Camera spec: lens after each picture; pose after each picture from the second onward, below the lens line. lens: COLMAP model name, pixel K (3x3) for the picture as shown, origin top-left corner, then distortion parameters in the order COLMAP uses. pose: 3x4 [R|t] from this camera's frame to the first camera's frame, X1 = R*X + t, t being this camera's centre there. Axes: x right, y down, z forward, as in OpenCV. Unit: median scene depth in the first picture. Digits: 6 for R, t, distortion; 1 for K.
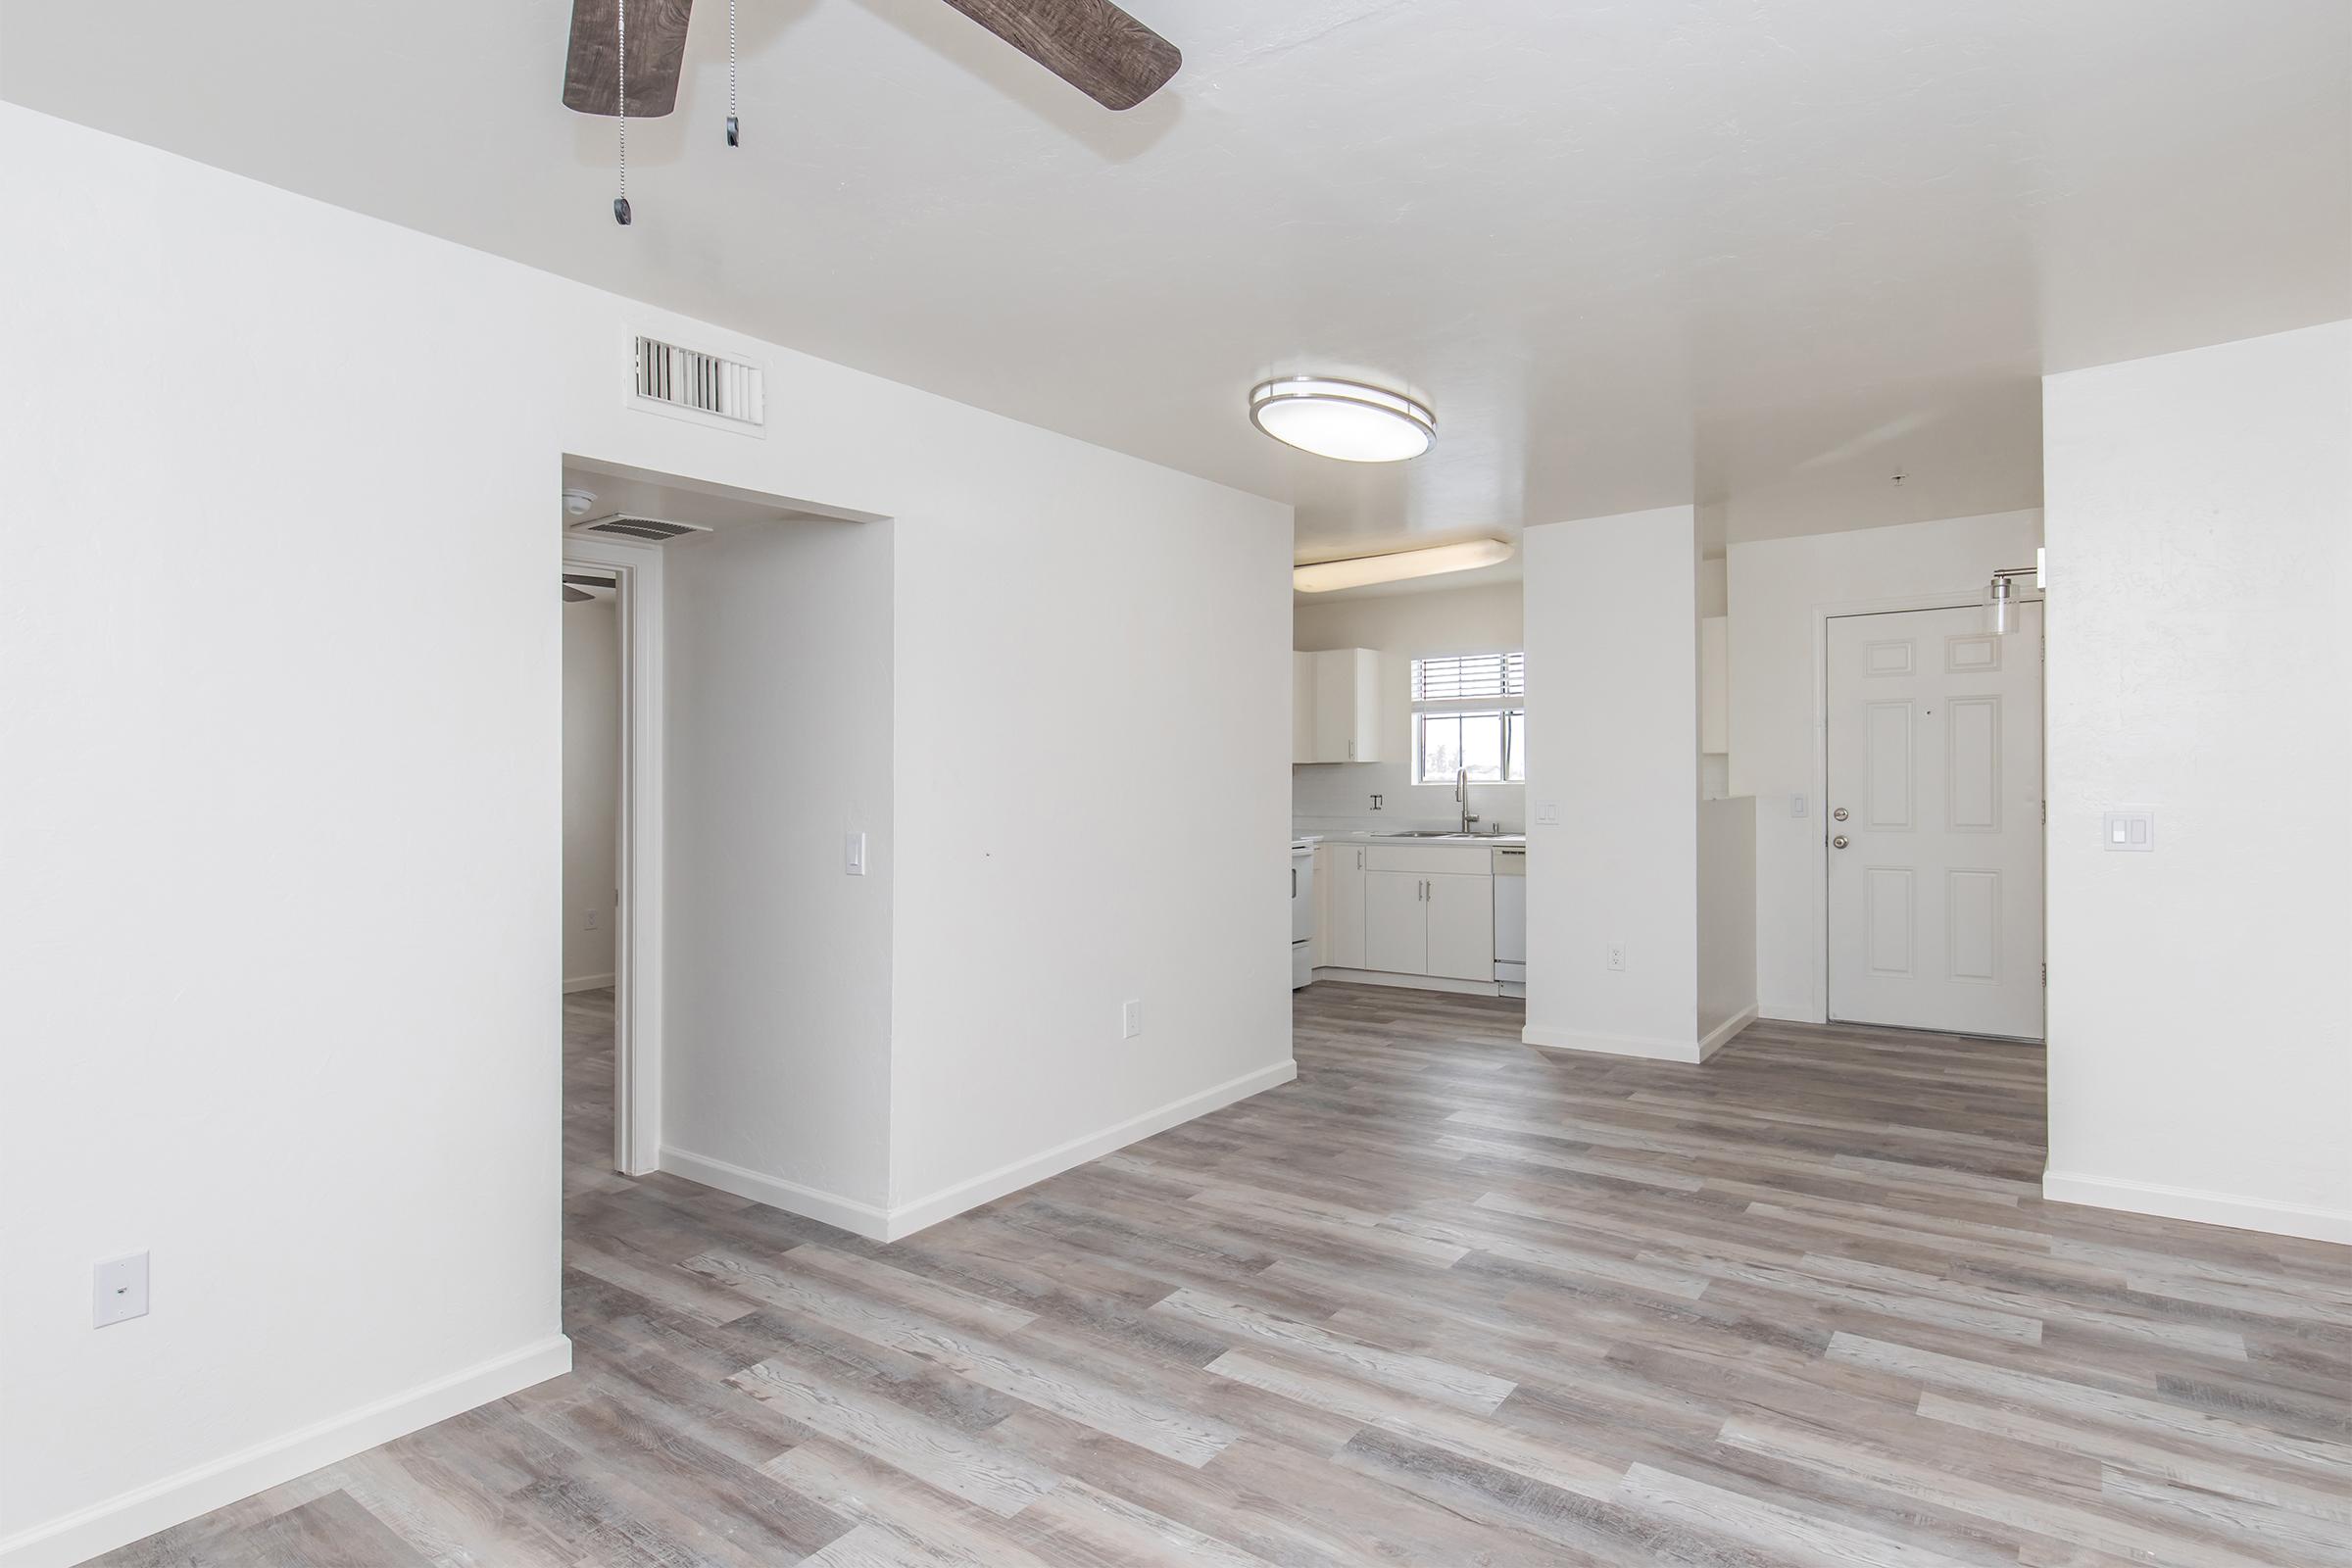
lens RADIAL K [[1229.4, 0, 1176.0], [0, 1229.4, 784.0], [0, 0, 1]] dist [0.005062, -0.000418]
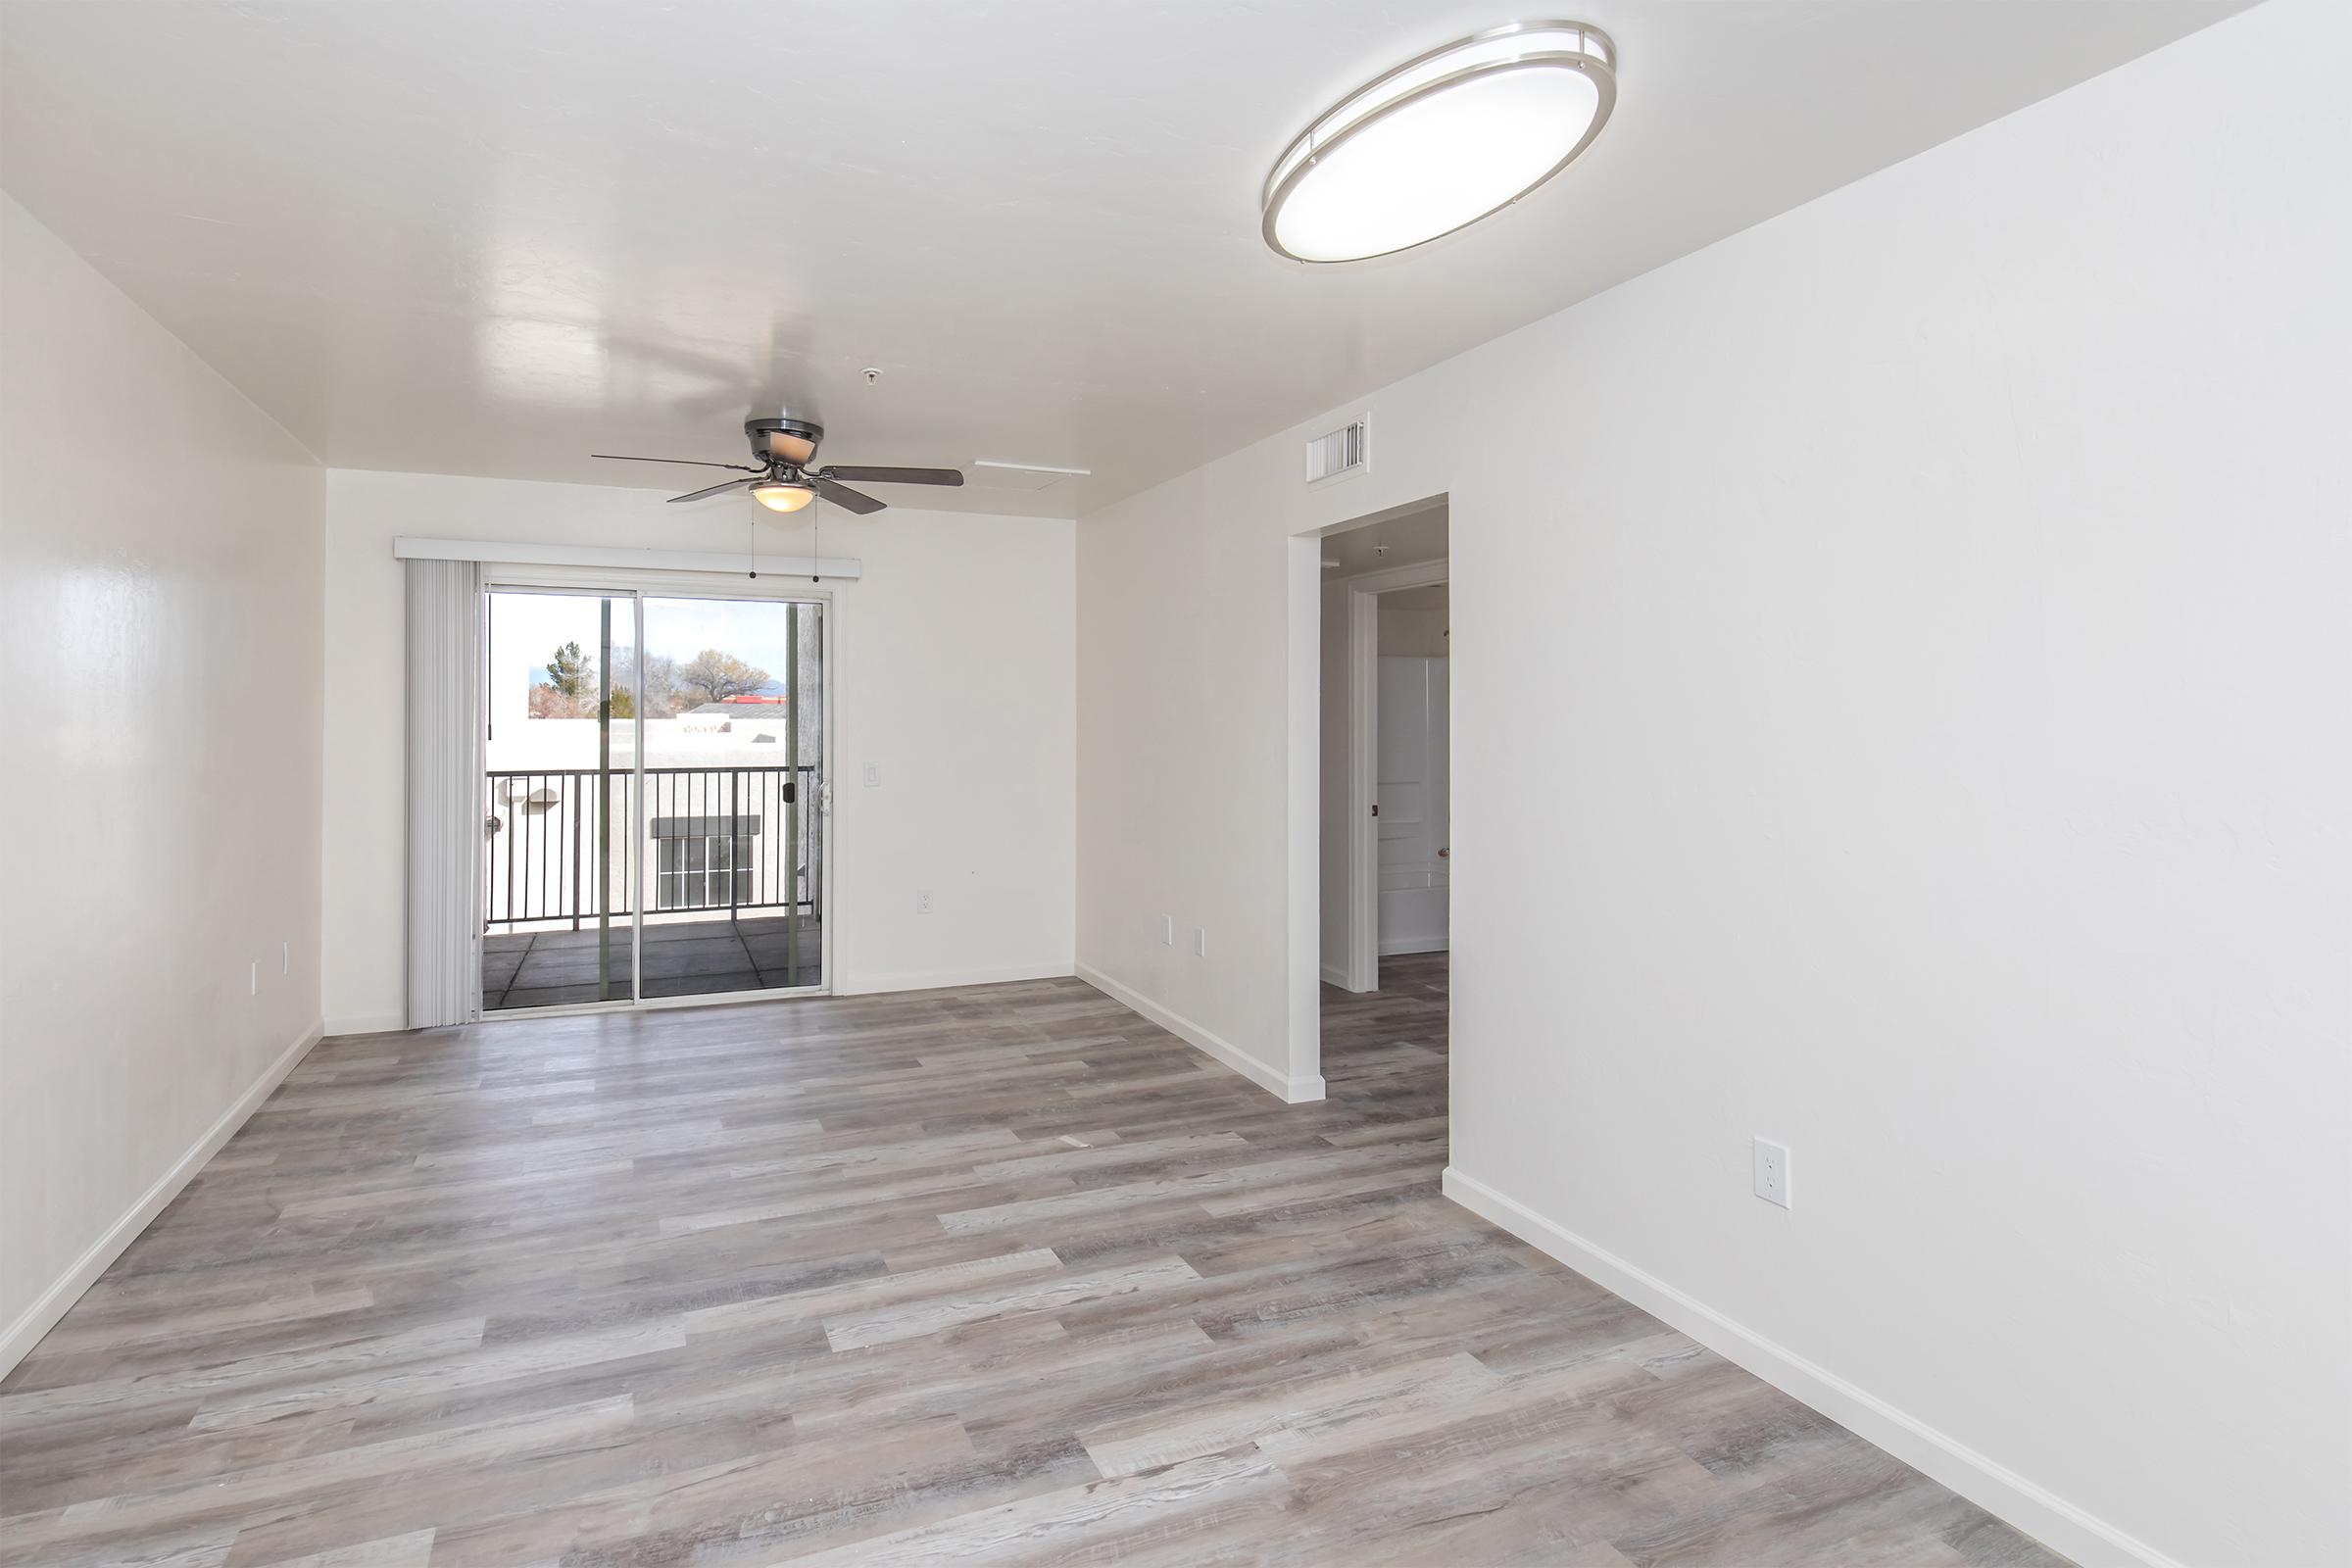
lens RADIAL K [[1221.0, 0, 1172.2], [0, 1221.0, 691.2], [0, 0, 1]] dist [0.006613, -0.000500]
pose [[-0.485332, -0.005729, -0.874311, 0.934604], [-0.005610, 0.999978, -0.003438, -0.049433], [0.874312, 0.003236, -0.485354, 1.577441]]
